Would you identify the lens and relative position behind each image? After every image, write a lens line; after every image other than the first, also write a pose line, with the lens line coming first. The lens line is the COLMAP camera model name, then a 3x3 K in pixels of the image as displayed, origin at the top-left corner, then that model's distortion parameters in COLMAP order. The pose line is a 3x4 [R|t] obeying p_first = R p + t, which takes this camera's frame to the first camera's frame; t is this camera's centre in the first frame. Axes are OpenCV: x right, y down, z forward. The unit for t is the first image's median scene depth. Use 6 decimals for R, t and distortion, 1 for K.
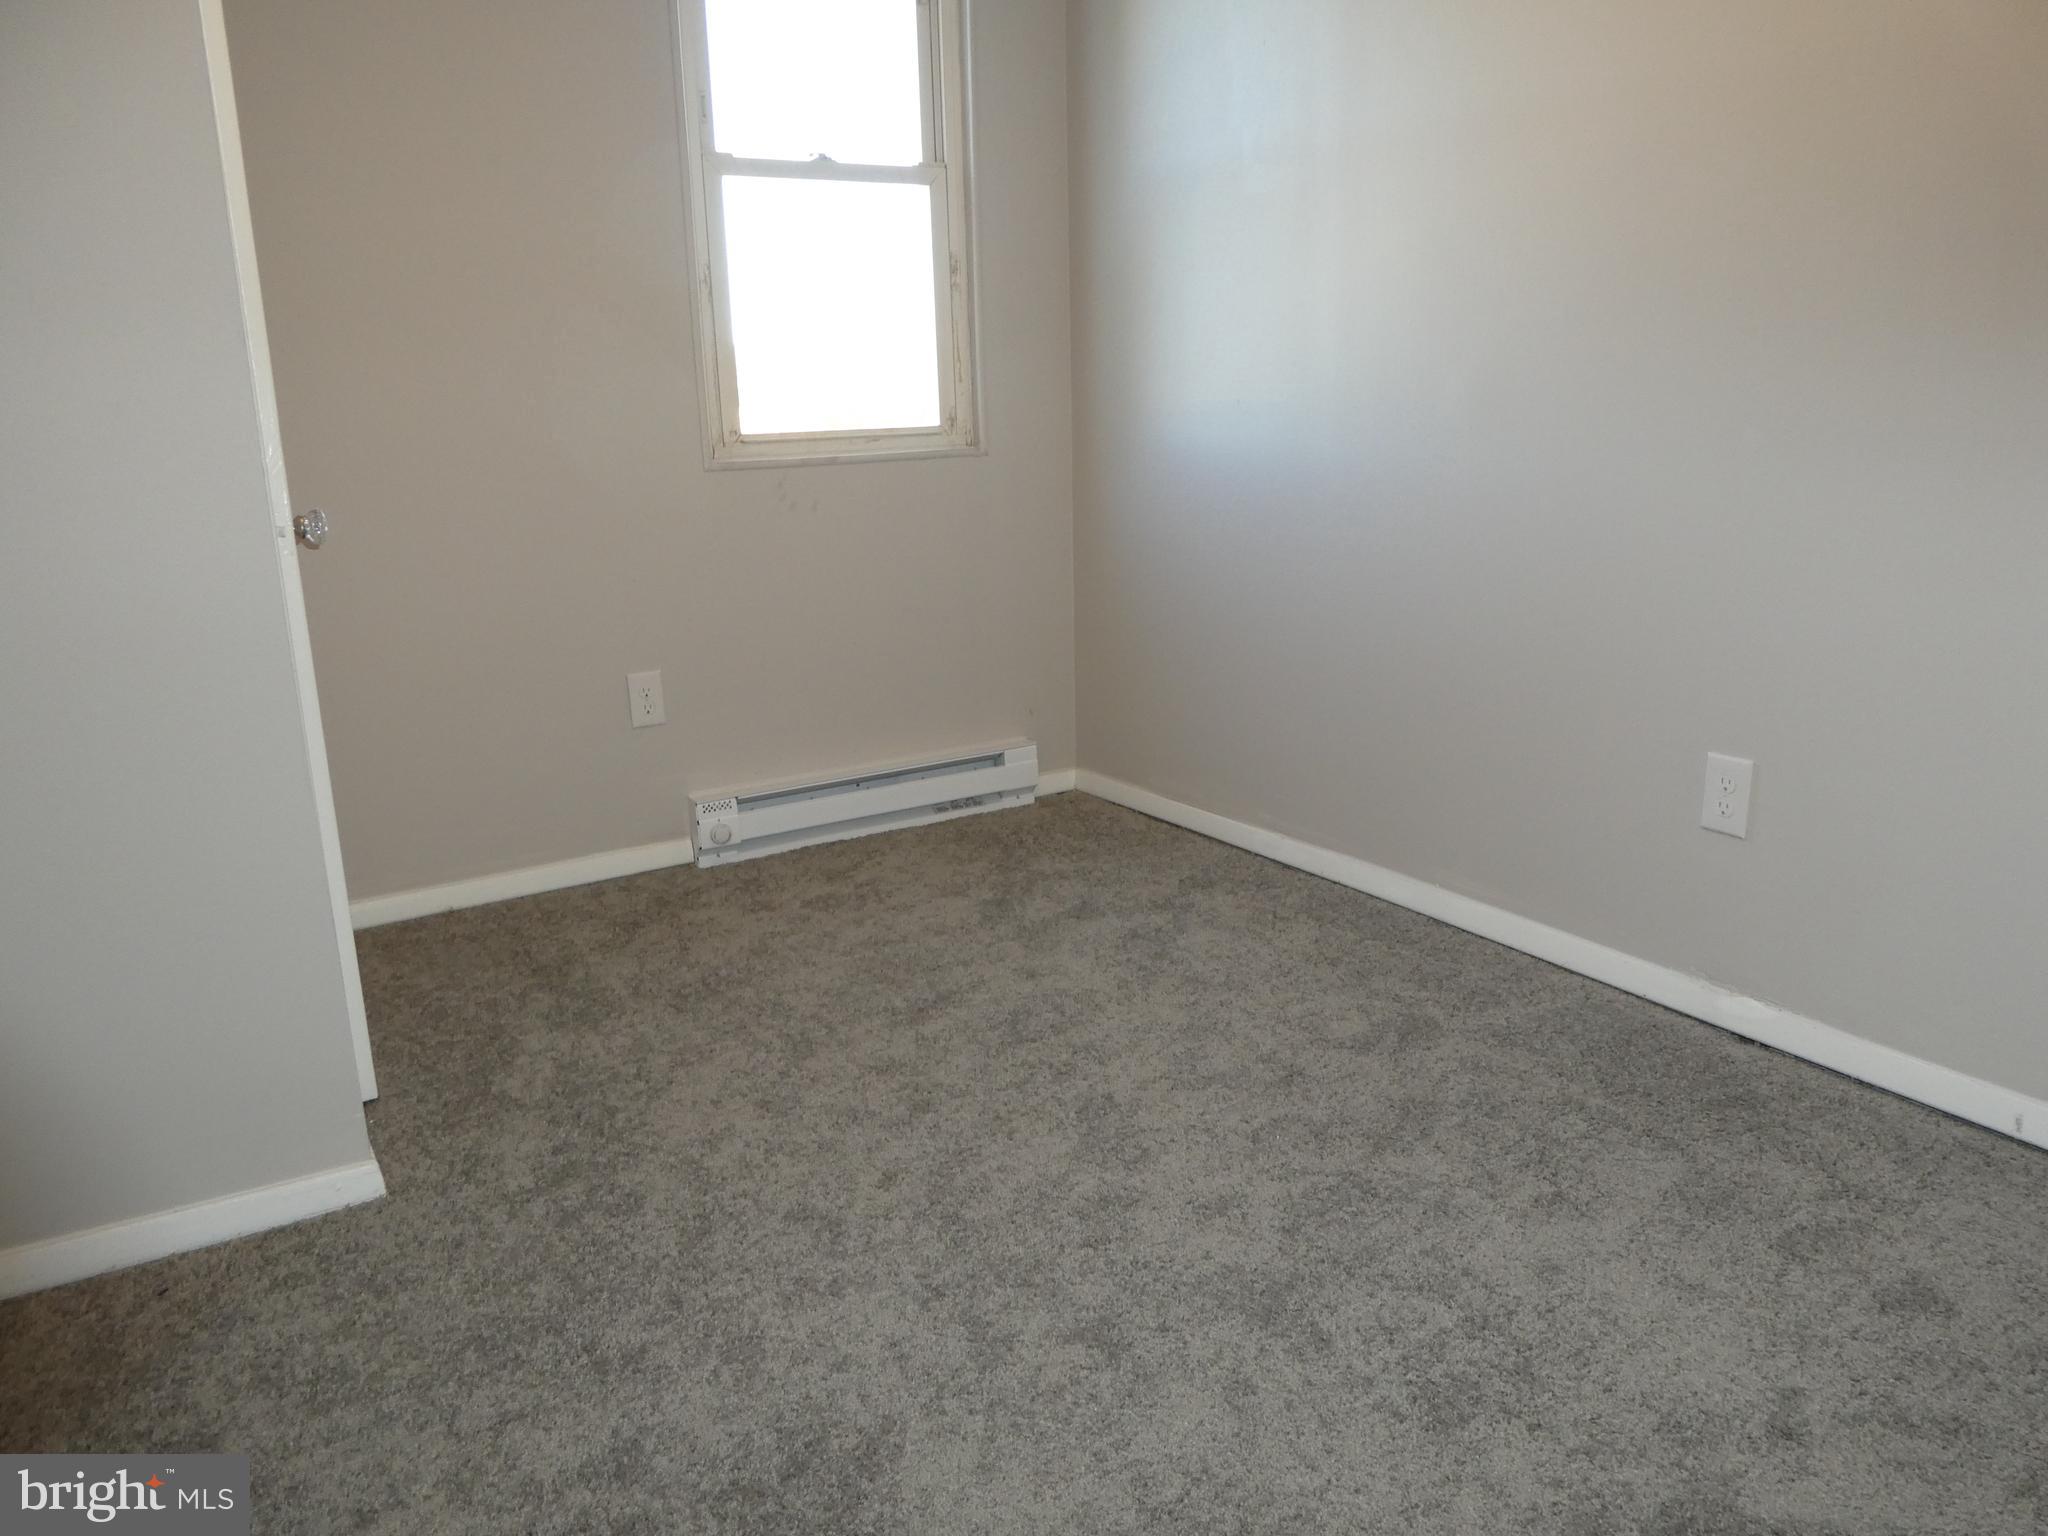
lens RADIAL K [[1461.8, 0, 1017.0], [0, 1461.8, 766.5], [0, 0, 1]] dist [-0.032583, 0.017594]
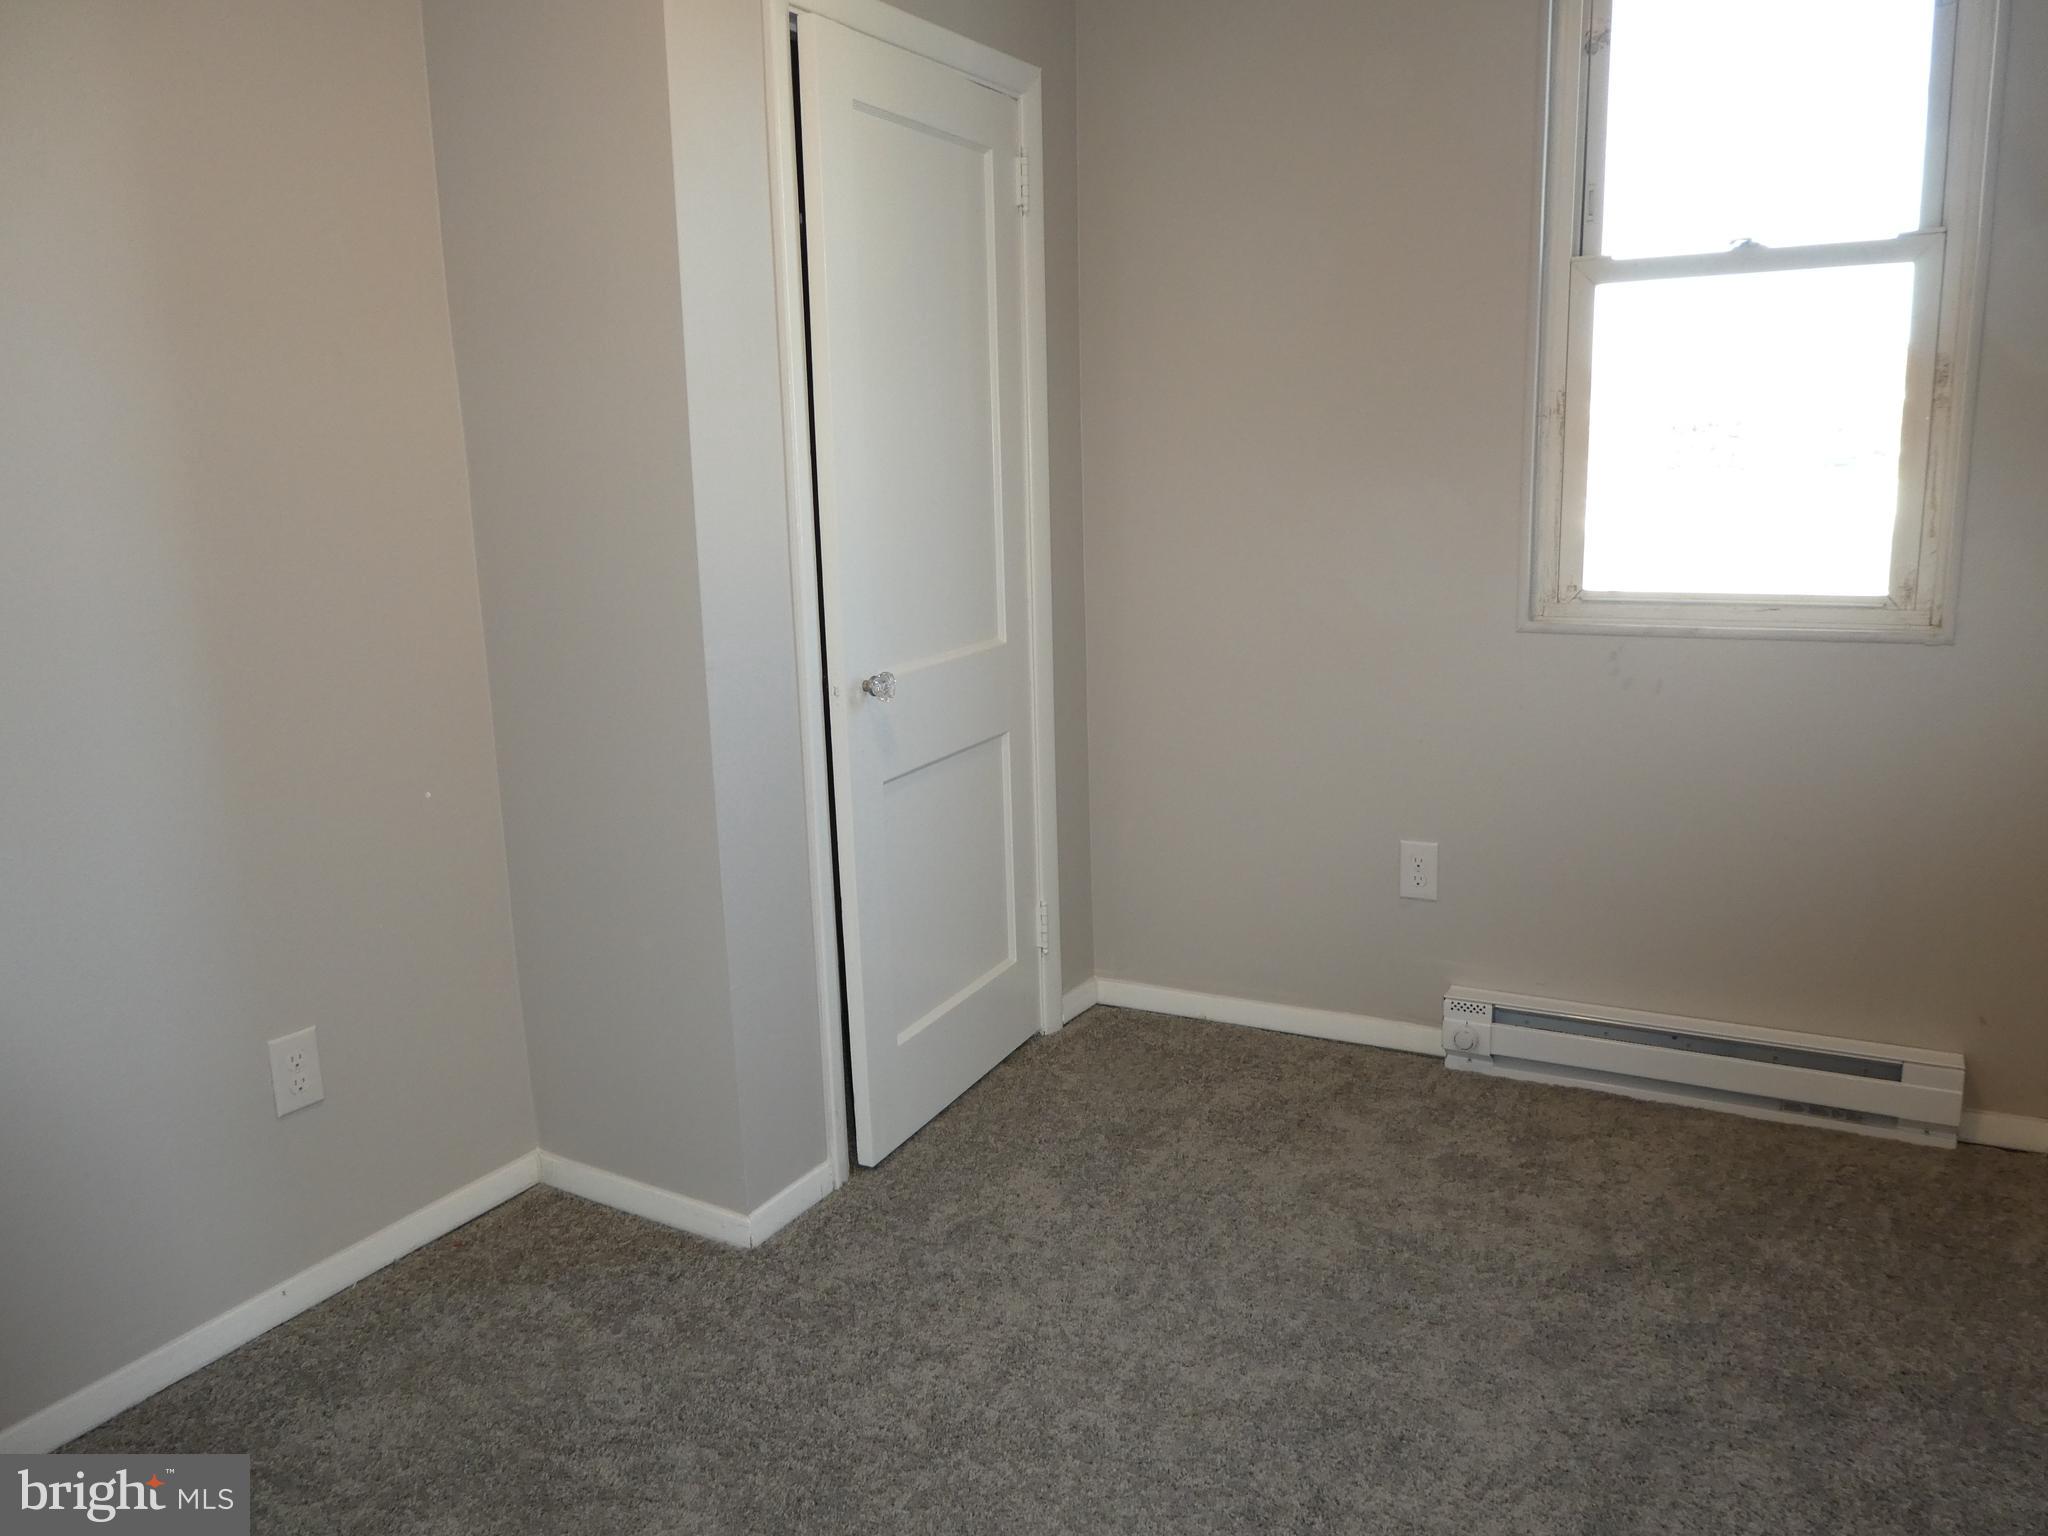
lens RADIAL K [[1461.8, 0, 1034.8], [0, 1461.8, 758.7], [0, 0, 1]] dist [-0.032583, 0.017594]
pose [[0.510307, 0.195178, -0.837551, 0.366394], [-0.191701, 0.975218, 0.110458, -0.166080], [0.838354, 0.104192, 0.535076, 0.303722]]
